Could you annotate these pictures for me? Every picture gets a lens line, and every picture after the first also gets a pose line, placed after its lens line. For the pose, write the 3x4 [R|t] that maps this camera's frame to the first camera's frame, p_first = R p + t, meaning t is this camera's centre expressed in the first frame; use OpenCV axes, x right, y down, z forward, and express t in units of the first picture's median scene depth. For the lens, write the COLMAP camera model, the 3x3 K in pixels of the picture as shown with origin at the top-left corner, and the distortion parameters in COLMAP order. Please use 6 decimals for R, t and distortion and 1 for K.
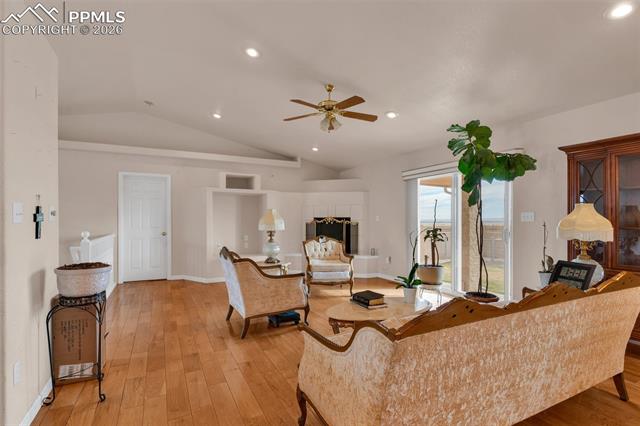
lens RADIAL K [[310.7, 0, 317.8], [0, 310.7, 216.4], [0, 0, 1]] dist [0.001893, -0.000009]
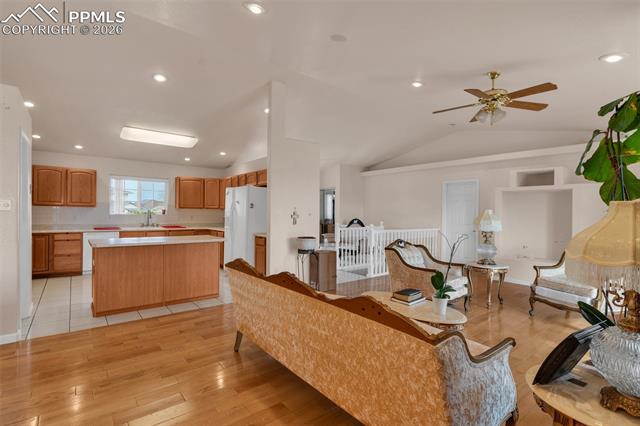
lens RADIAL K [[294.0, 0, 320.0], [0, 294.0, 213.0], [0, 0, 1]] dist [0.000386, -0.000059]
pose [[0.224890, 0.005713, -0.974367, 0.459426], [-0.004387, 0.999979, 0.004851, -0.011108], [0.974374, 0.003183, 0.224910, 0.199435]]
